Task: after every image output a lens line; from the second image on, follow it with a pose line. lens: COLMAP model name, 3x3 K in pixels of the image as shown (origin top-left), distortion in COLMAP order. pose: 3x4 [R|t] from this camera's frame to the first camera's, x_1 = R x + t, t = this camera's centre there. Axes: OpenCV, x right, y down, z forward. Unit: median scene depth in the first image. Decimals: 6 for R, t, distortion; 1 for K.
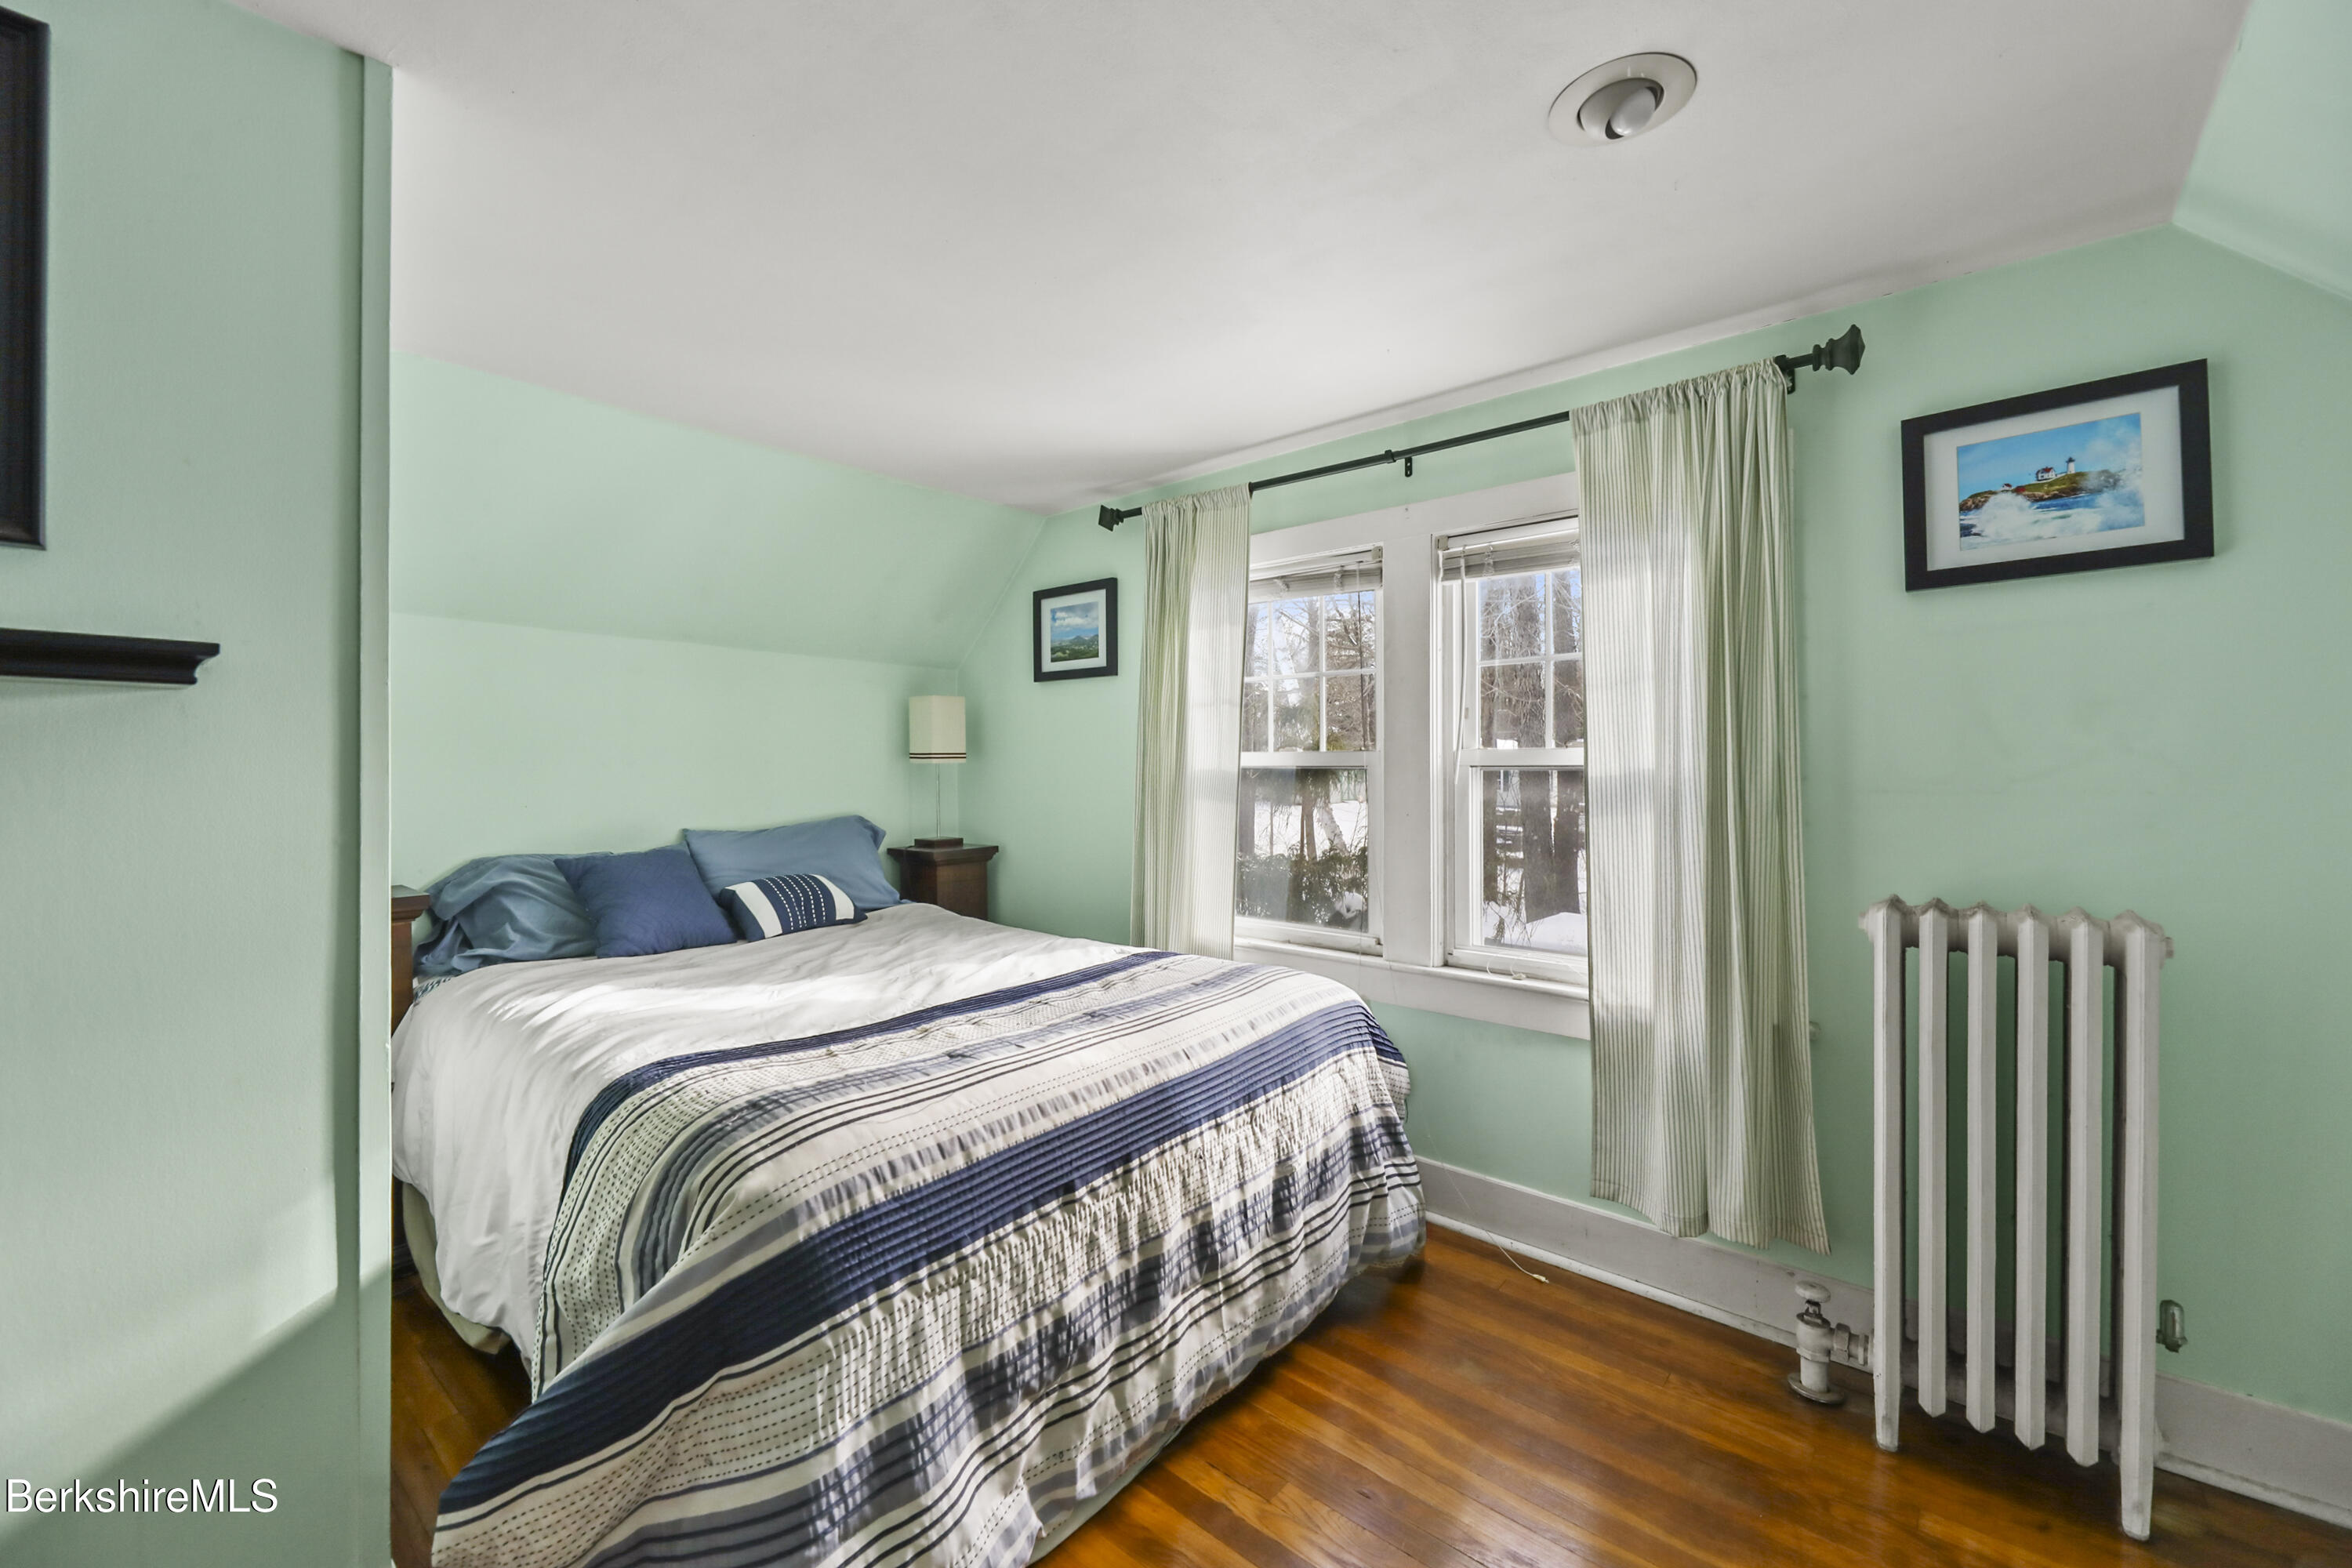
lens RADIAL K [[953.4, 0, 1161.0], [0, 953.4, 768.8], [0, 0, 1]] dist [-0.002100, -0.002378]
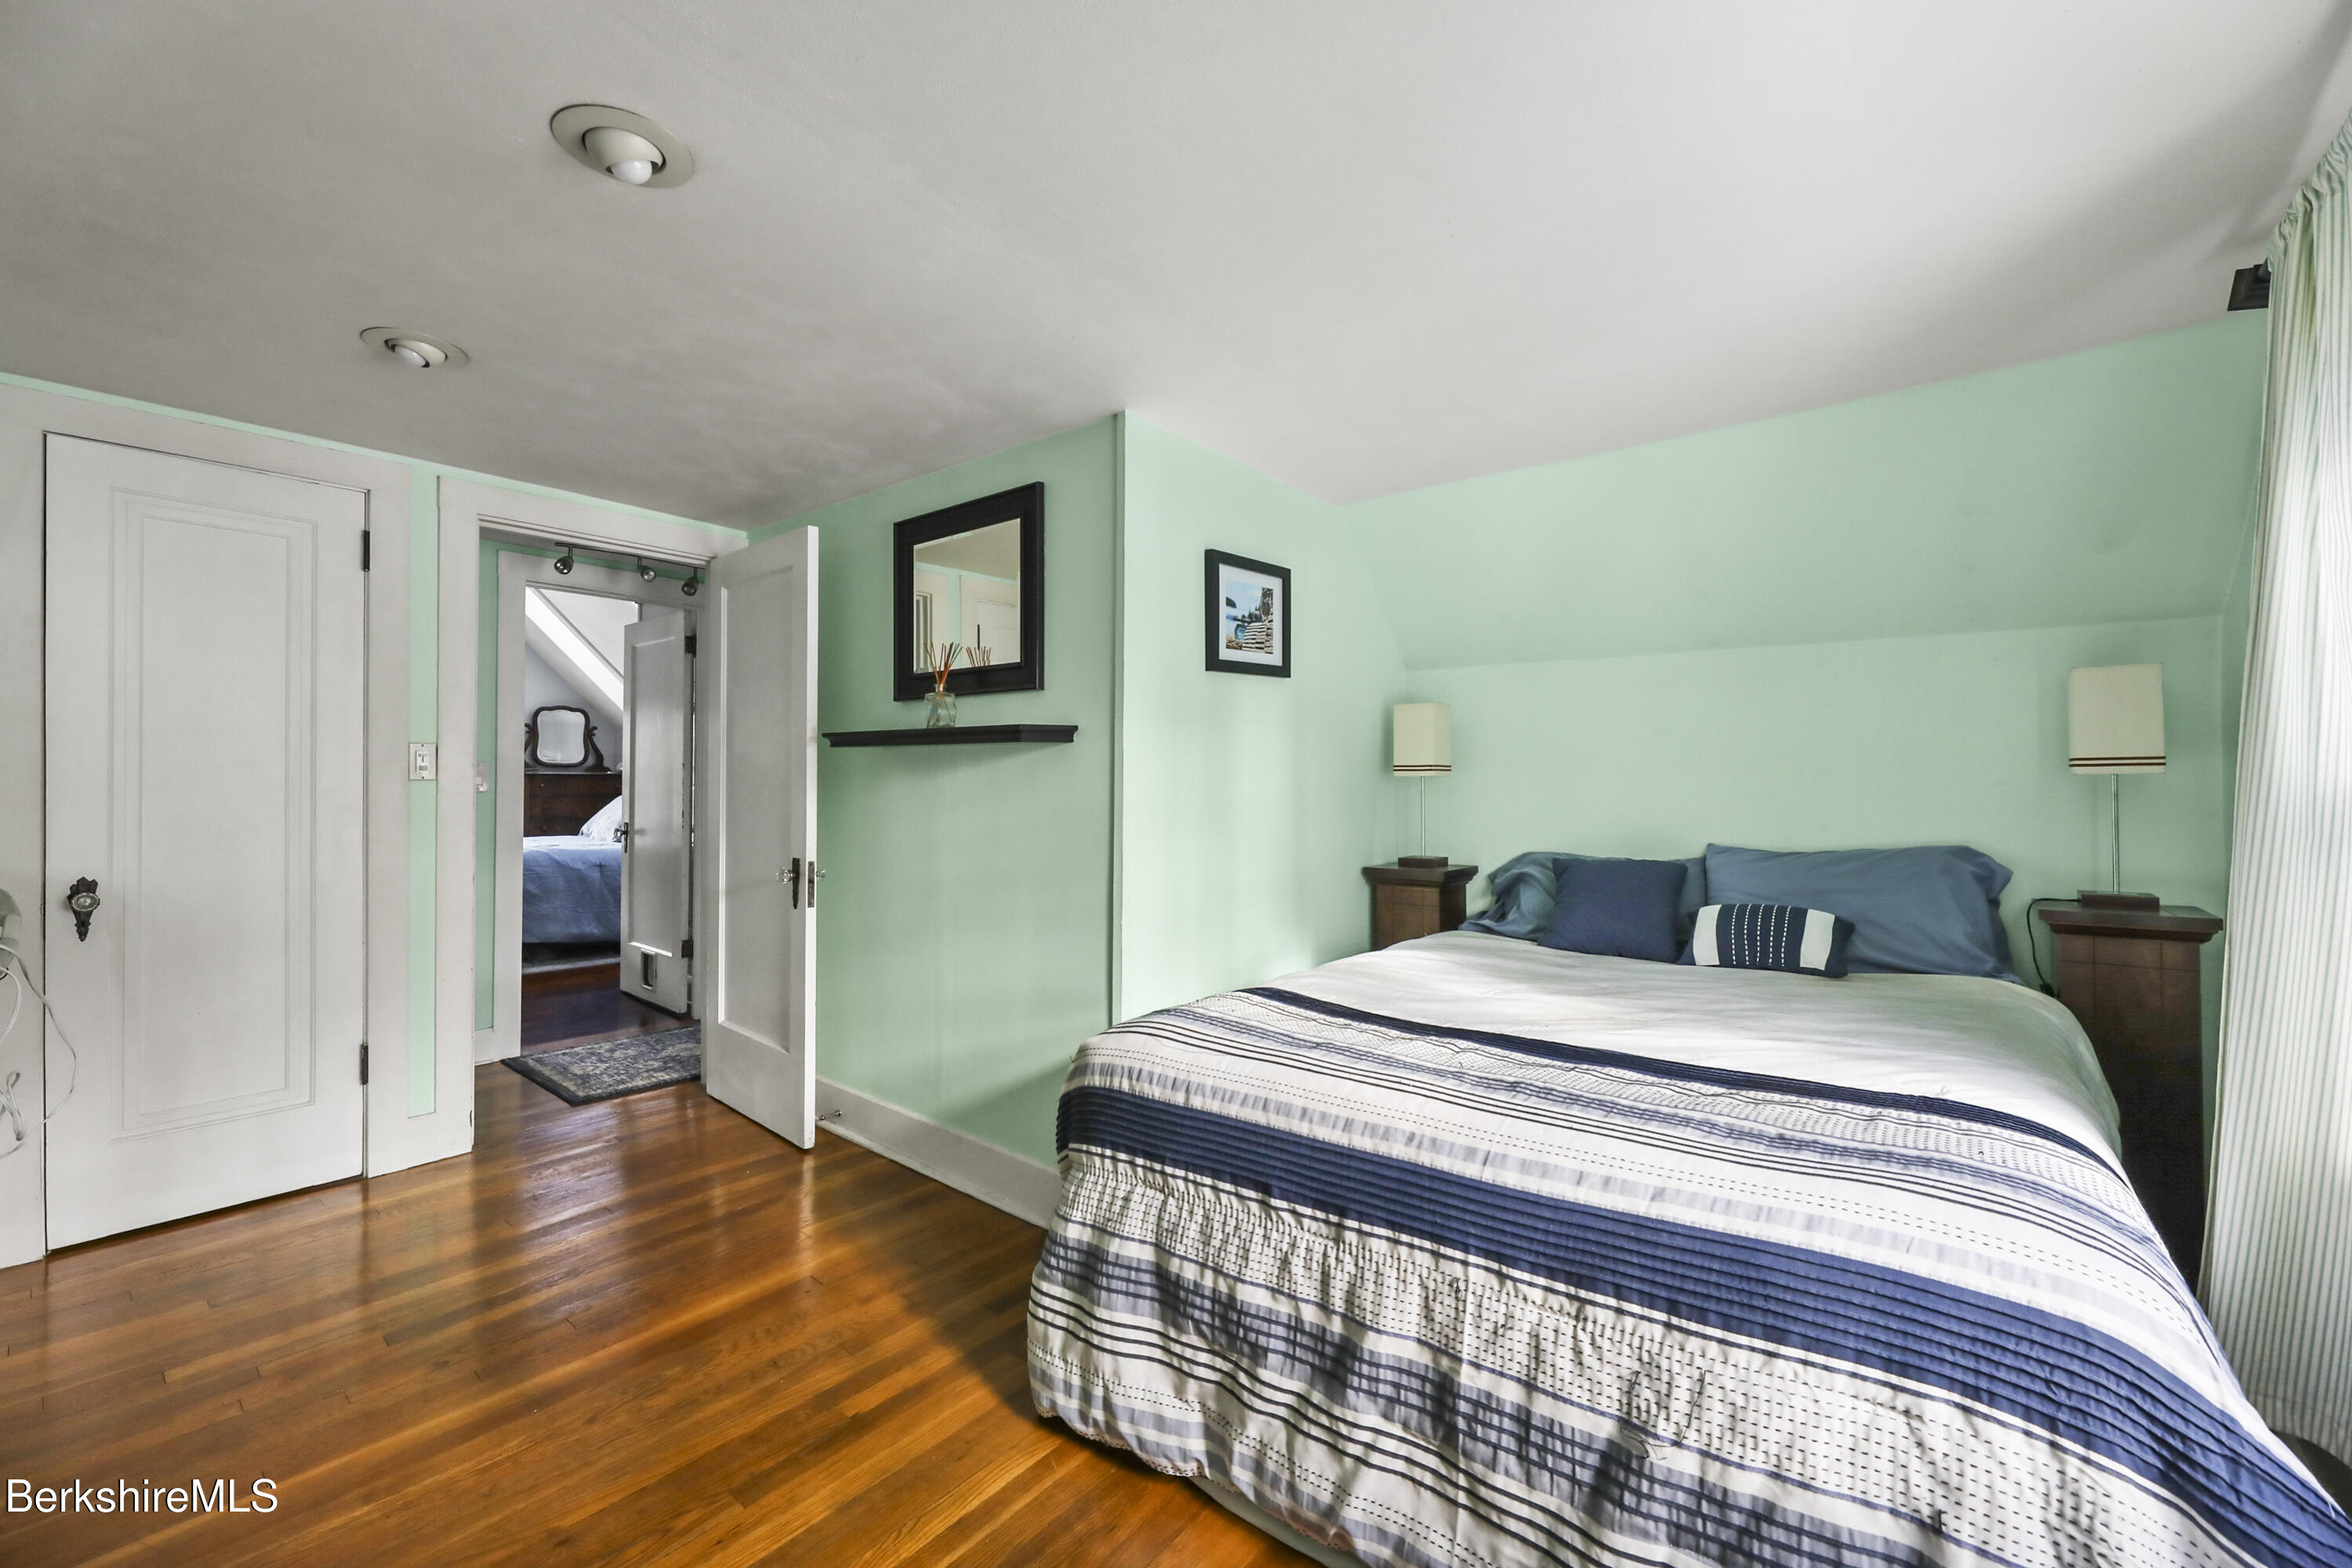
lens RADIAL K [[953.4, 0, 1161.0], [0, 953.4, 768.8], [0, 0, 1]] dist [-0.002100, -0.002378]
pose [[0.019551, -0.010828, -0.999750, 0.824052], [-0.005503, 0.999925, -0.010938, 0.001686], [0.999794, 0.005716, 0.019490, 0.771010]]
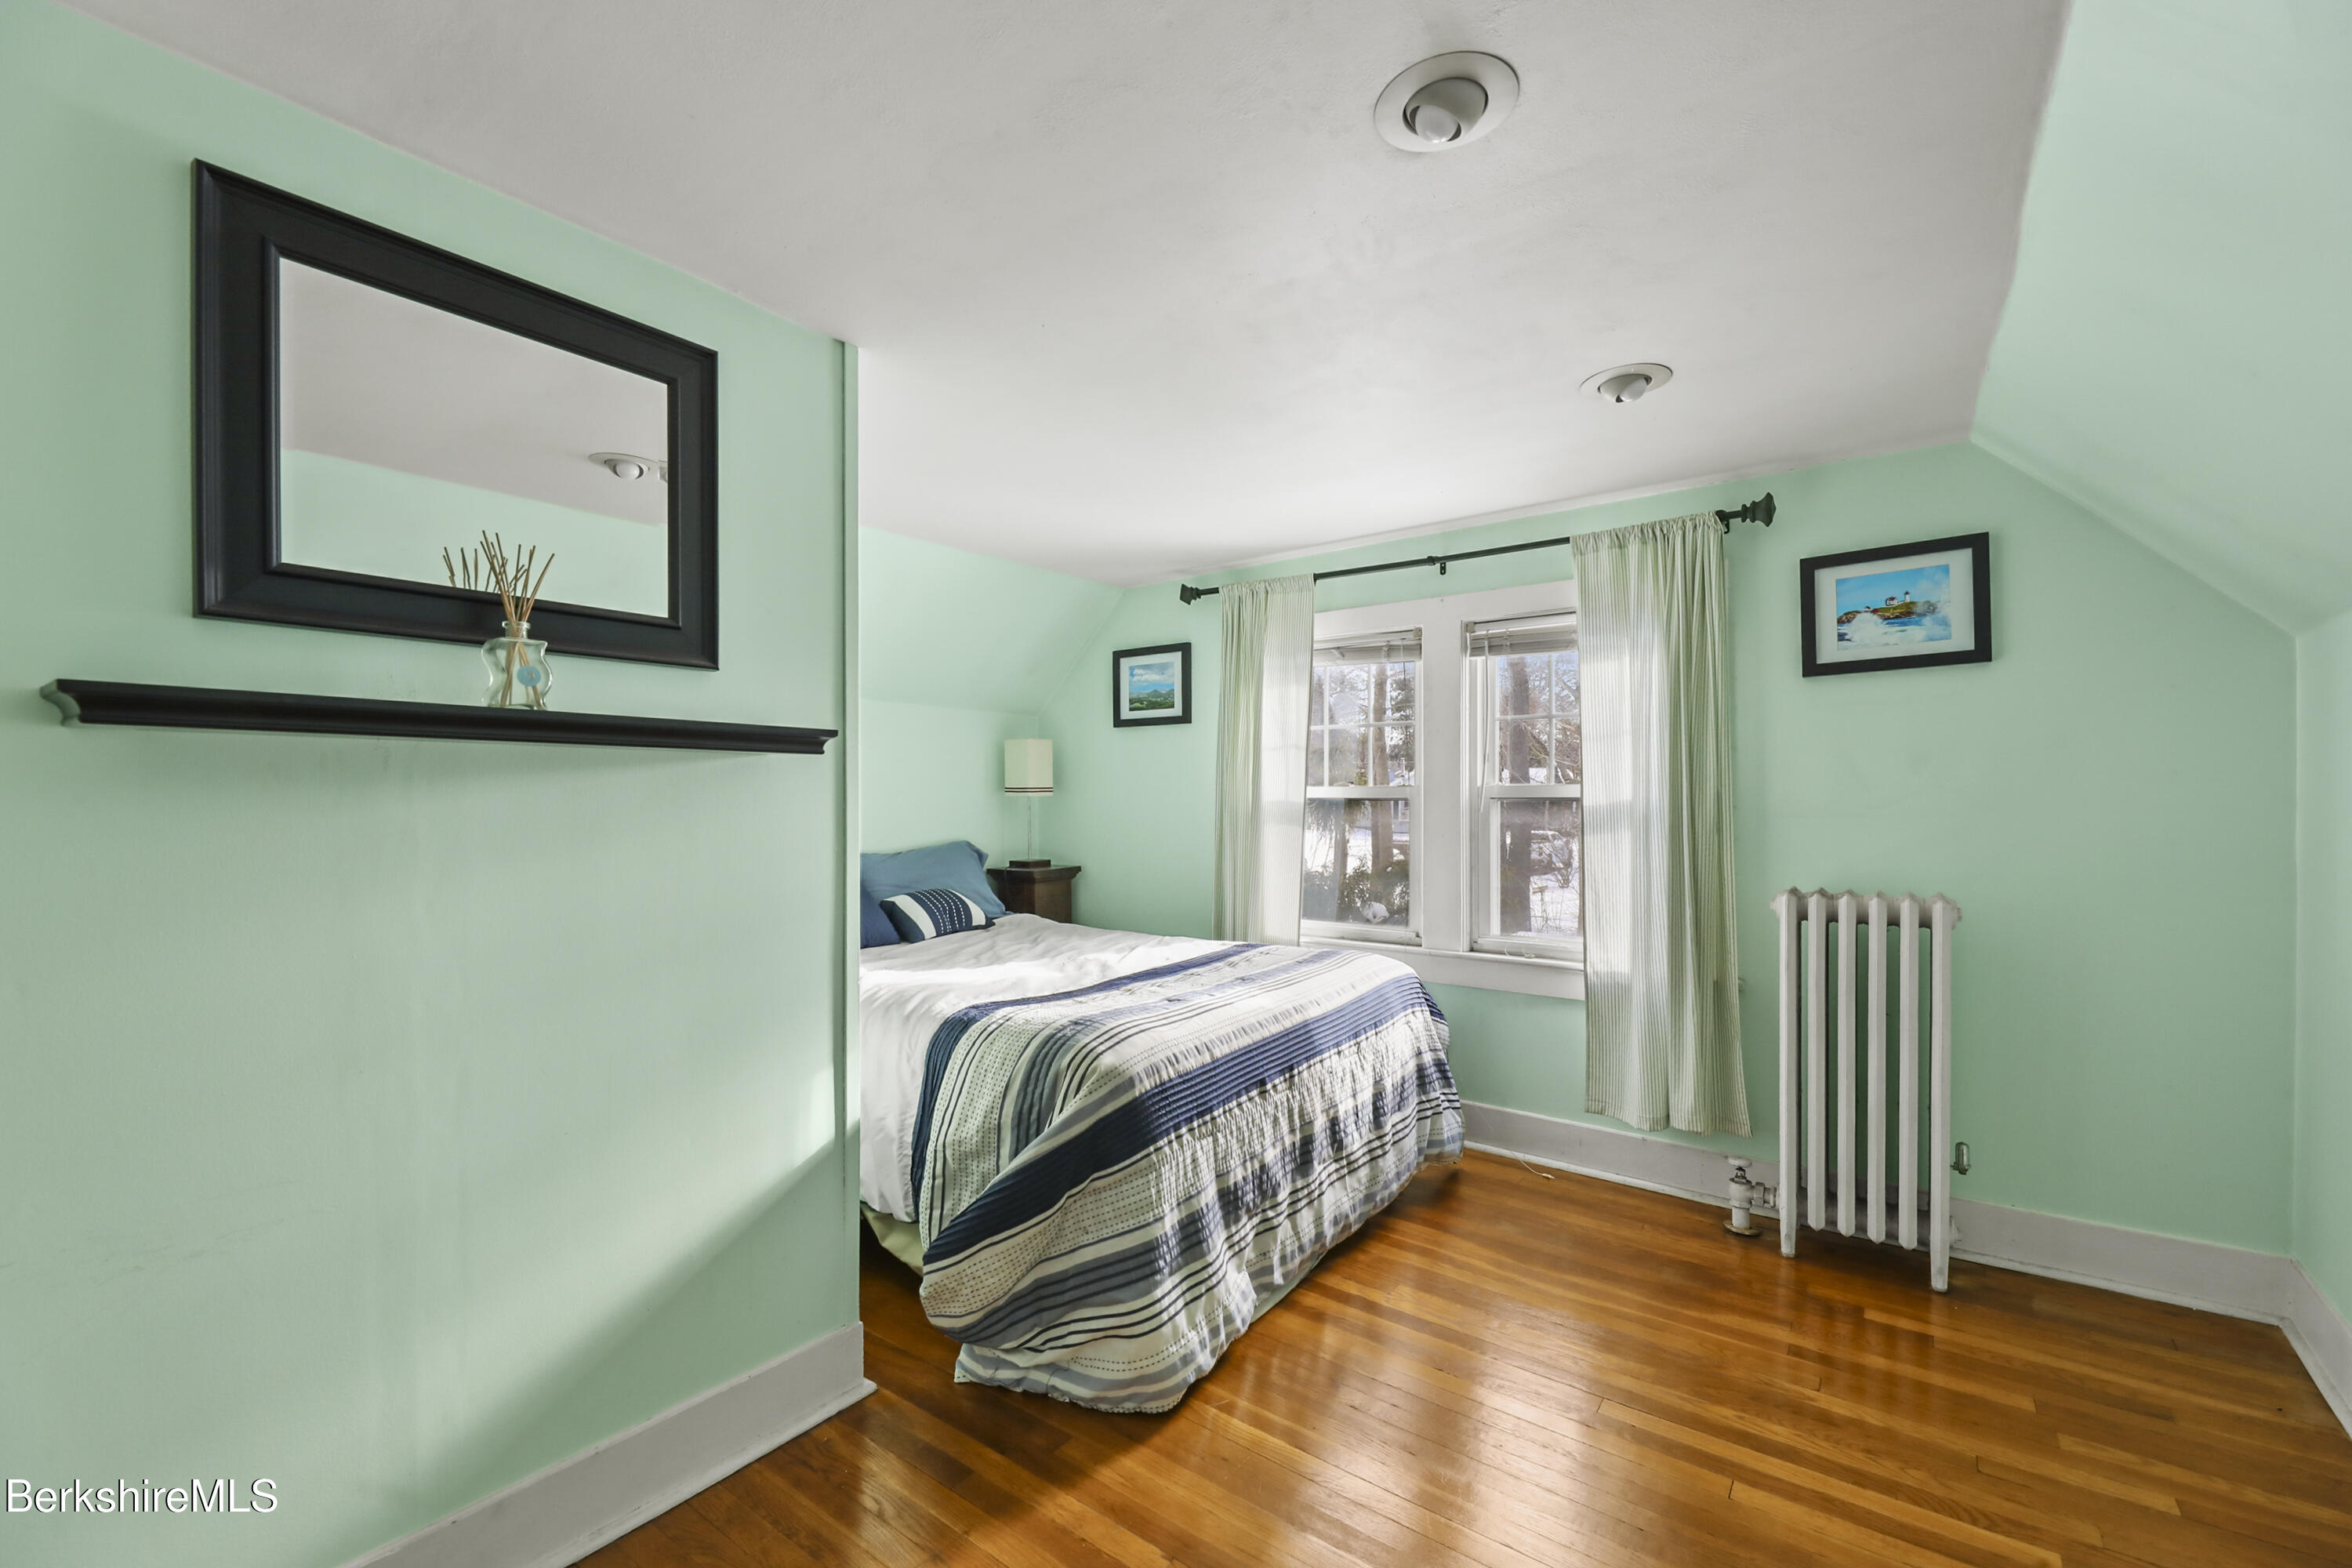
lens RADIAL K [[975.6, 0, 1174.1], [0, 975.6, 806.8], [0, 0, 1]] dist [-0.001782, -0.000520]
pose [[0.997452, -0.002879, 0.071278, -0.305913], [0.002311, 0.999965, 0.008054, -0.004184], [-0.071299, -0.007869, 0.997424, -0.456272]]
